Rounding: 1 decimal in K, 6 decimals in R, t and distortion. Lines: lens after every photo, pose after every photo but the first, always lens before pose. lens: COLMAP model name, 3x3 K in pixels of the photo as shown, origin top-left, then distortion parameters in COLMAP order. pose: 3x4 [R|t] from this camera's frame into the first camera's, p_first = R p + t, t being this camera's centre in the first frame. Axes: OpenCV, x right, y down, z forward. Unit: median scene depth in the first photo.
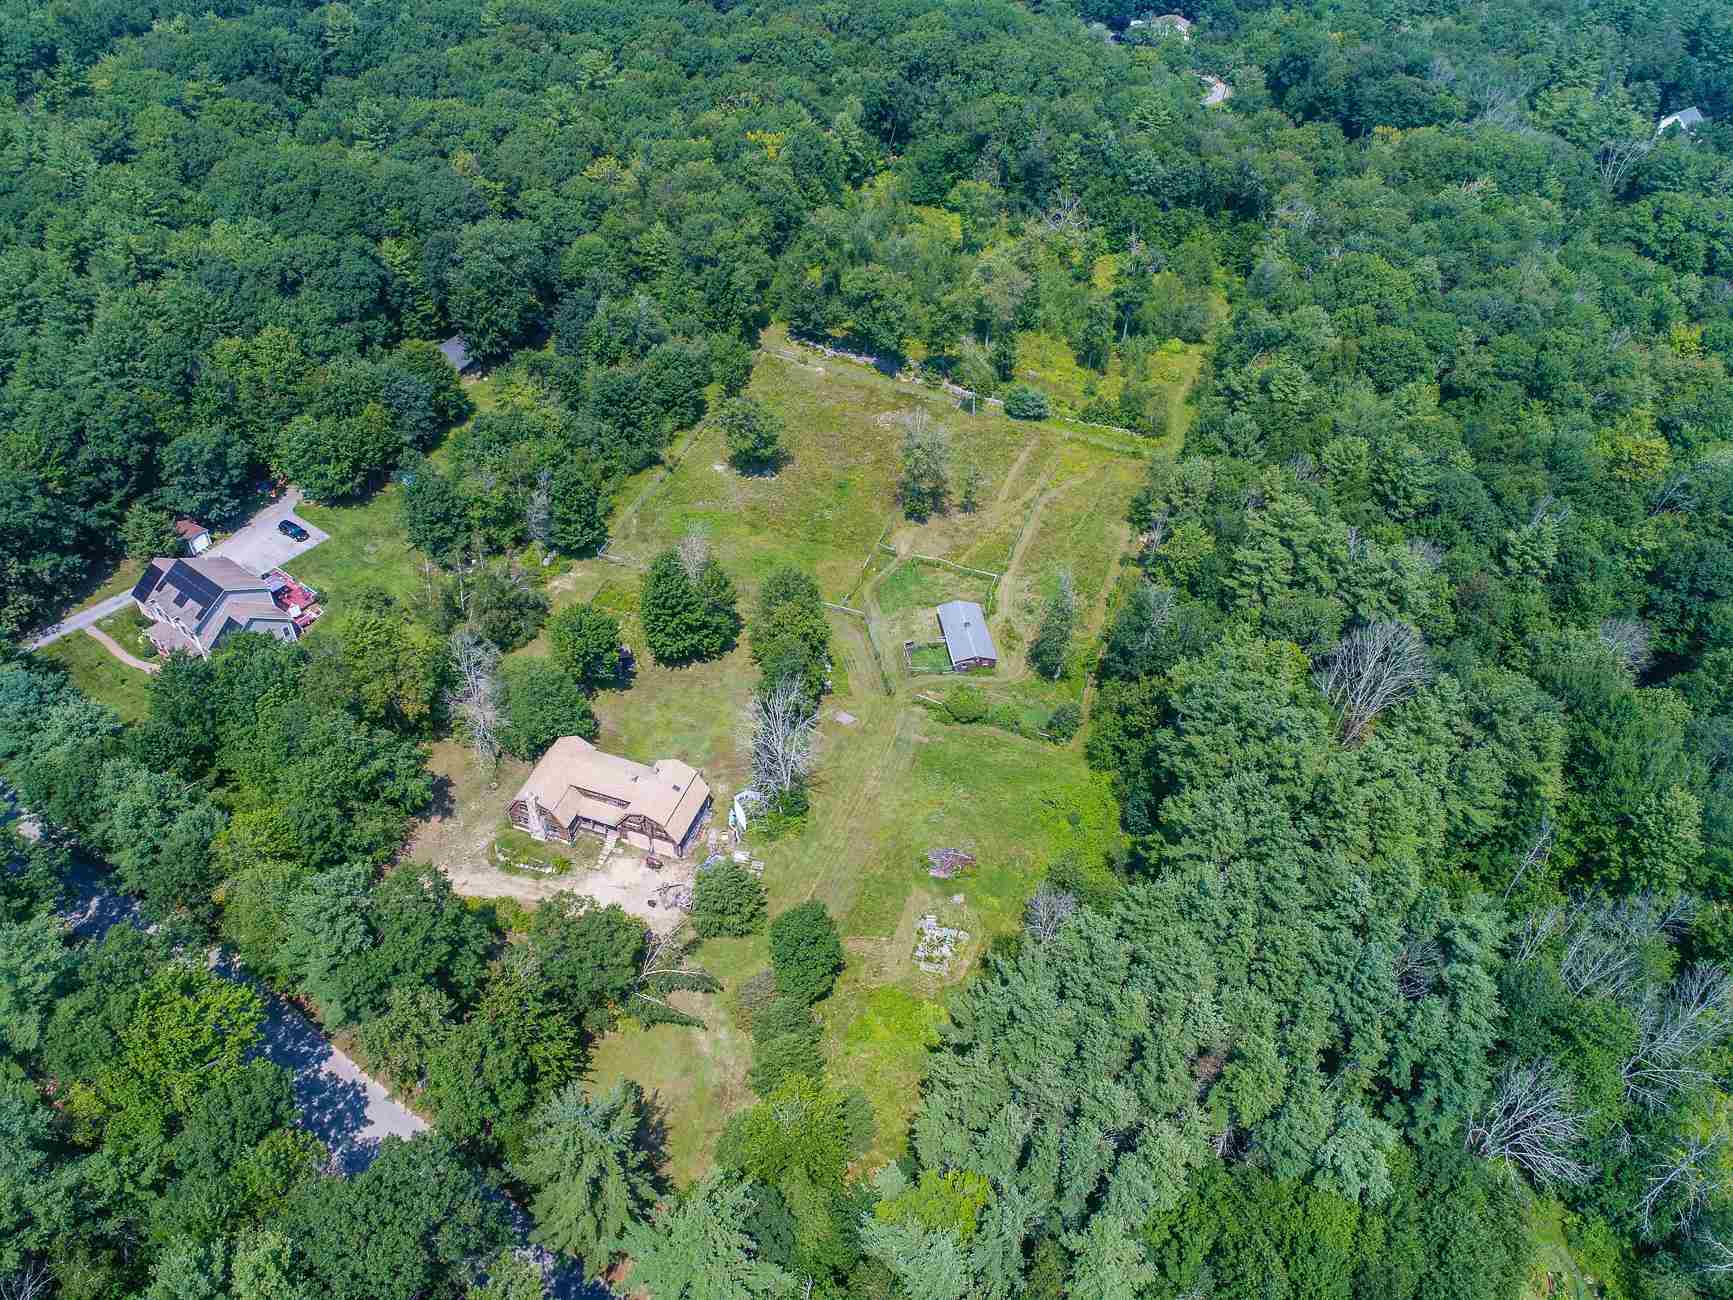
lens RADIAL K [[1327.5, 0, 866.9], [0, 1327.5, 649.2], [0, 0, 1]] dist [-0.016378, 0.011810]
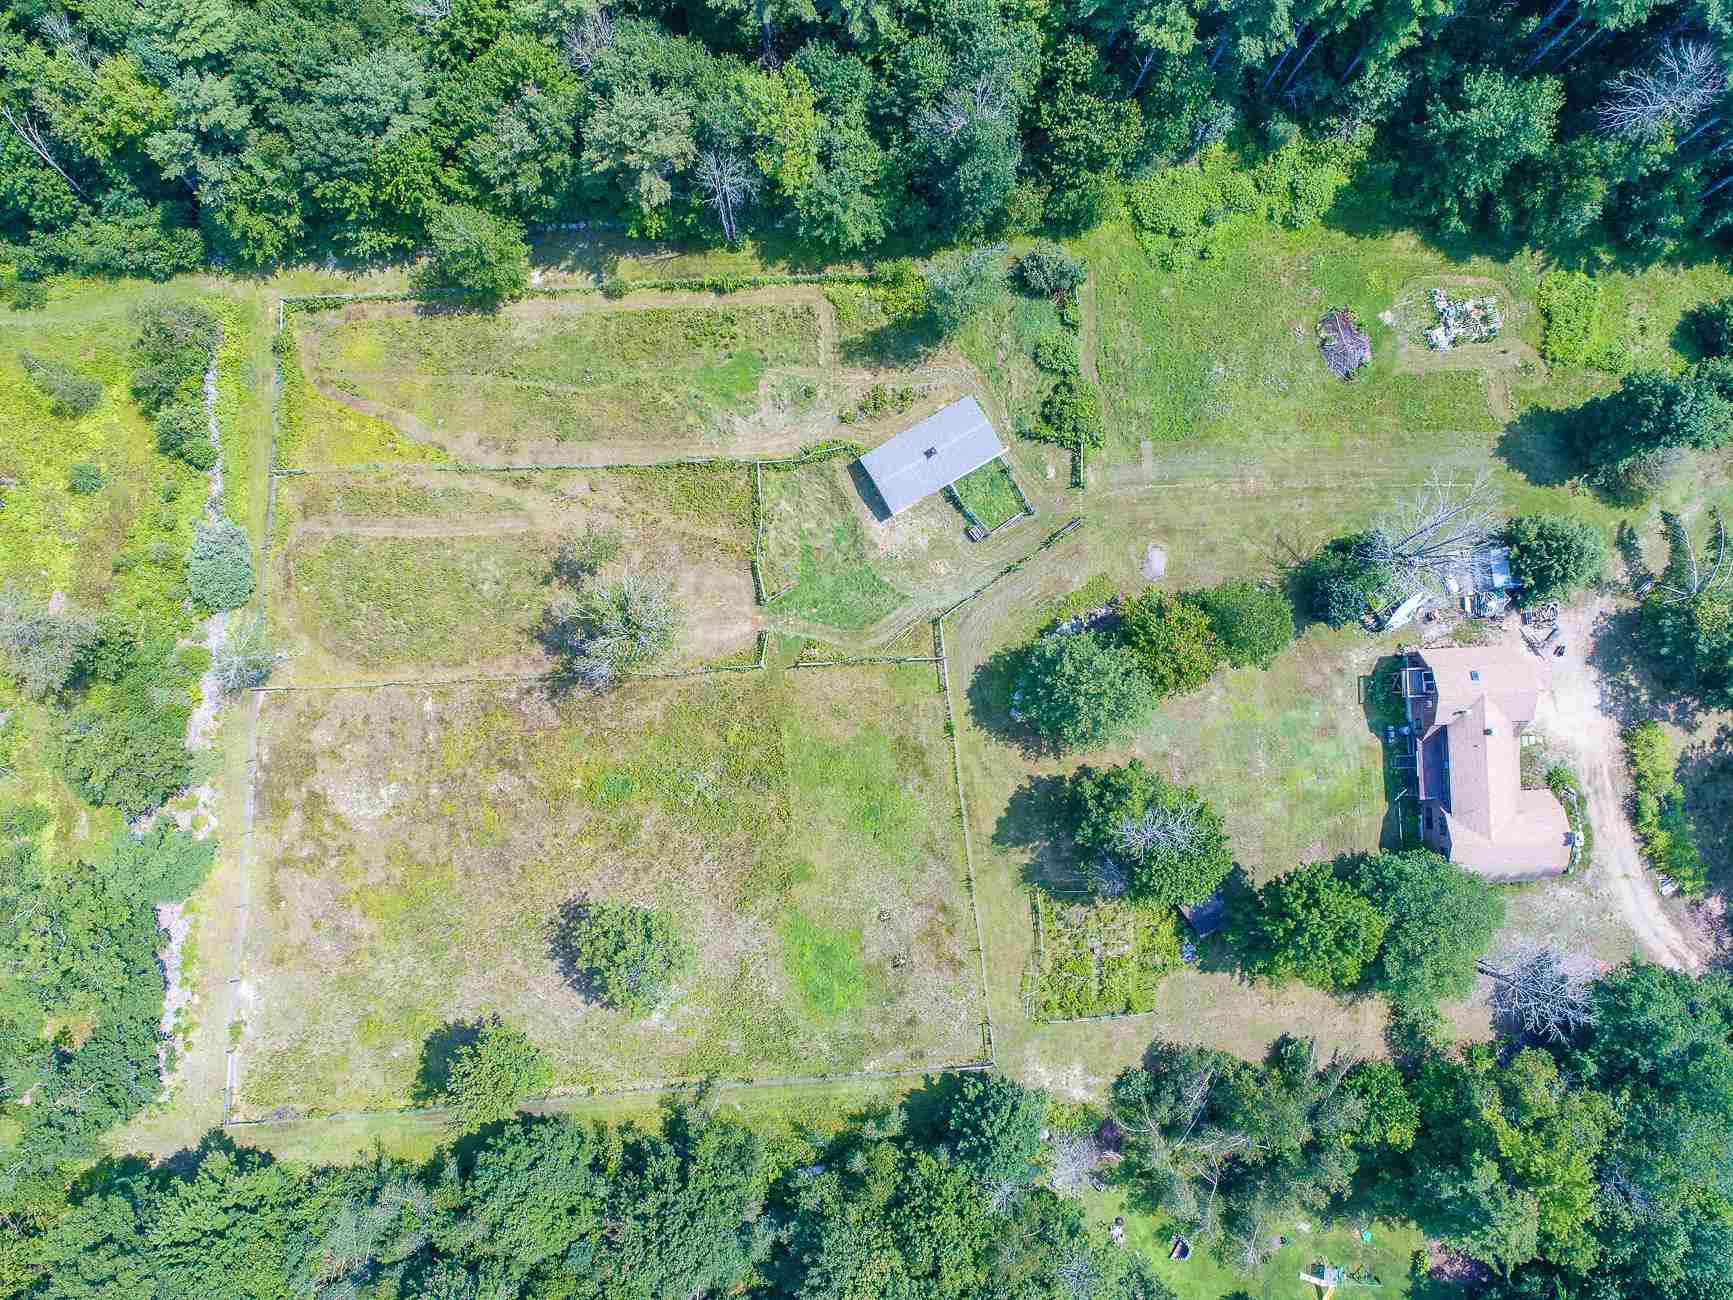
lens RADIAL K [[1327.5, 0, 868.2], [0, 1327.5, 650.0], [0, 0, 1]] dist [-0.016378, 0.011810]
pose [[-0.416883, -0.908551, 0.027256, -0.017810], [0.875158, -0.409301, -0.258012, 0.100732], [0.245573, -0.083707, 0.965757, 0.340120]]
